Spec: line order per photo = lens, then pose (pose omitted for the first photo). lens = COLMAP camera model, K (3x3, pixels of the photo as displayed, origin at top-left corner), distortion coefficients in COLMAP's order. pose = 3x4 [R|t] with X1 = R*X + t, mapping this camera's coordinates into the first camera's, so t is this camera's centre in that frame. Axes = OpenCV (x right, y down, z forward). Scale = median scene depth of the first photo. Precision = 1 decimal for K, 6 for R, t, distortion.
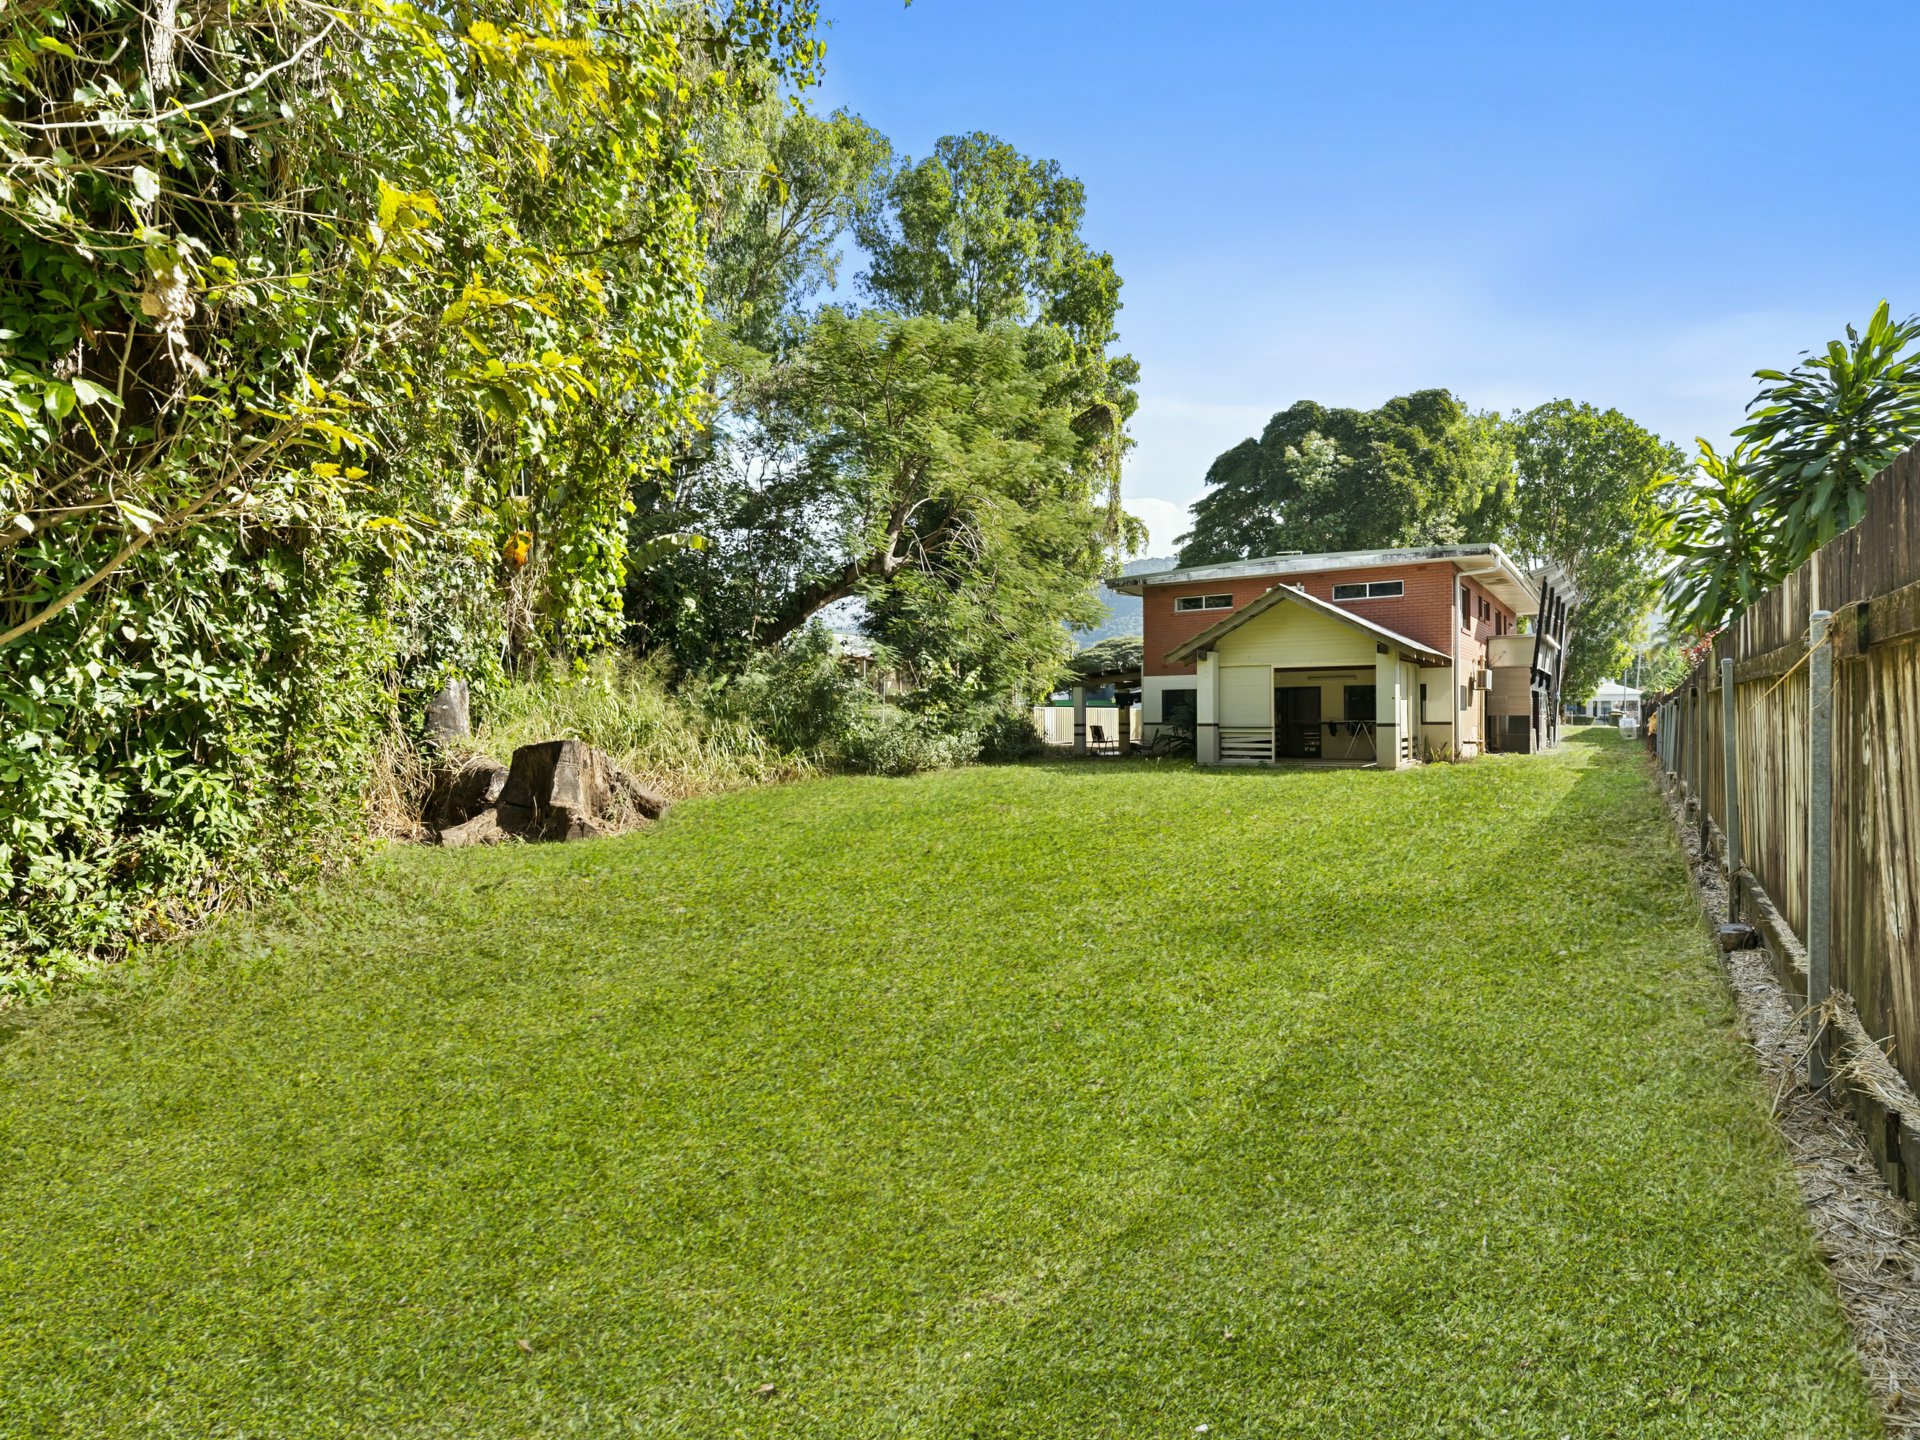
lens RADIAL K [[970.6, 0, 964.5], [0, 970.6, 720.9], [0, 0, 1]] dist [-0.002393, -0.000424]
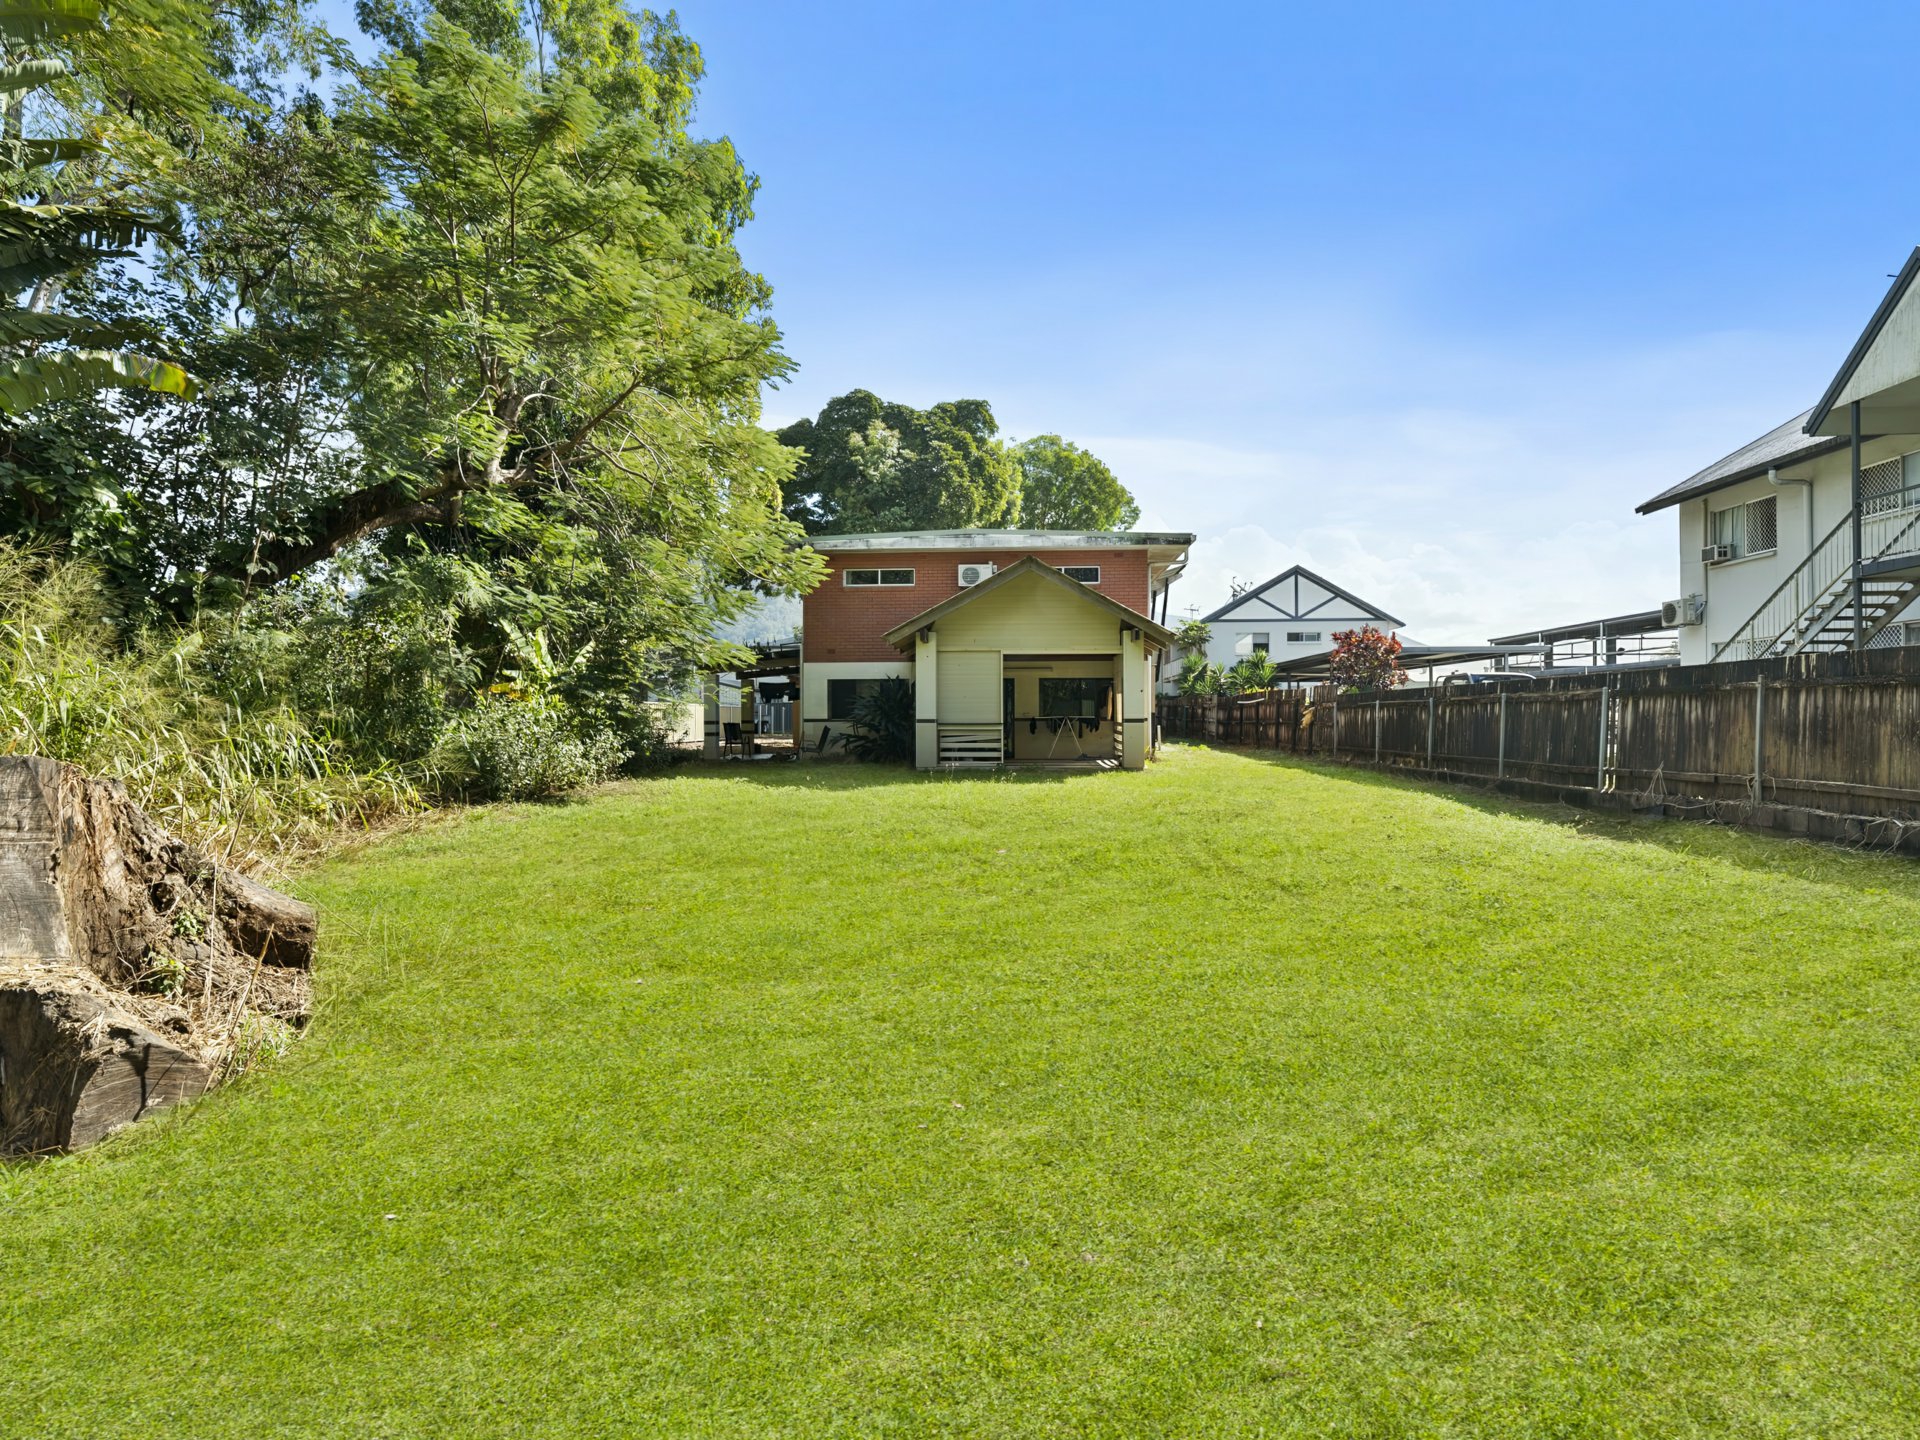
lens RADIAL K [[970.6, 0, 964.5], [0, 970.6, 720.9], [0, 0, 1]] dist [-0.002393, -0.000424]
pose [[0.857080, 0.000323, 0.515184, -0.120766], [-0.000038, 1.000000, -0.000565, 0.003576], [-0.515184, 0.000465, 0.857080, 0.230029]]
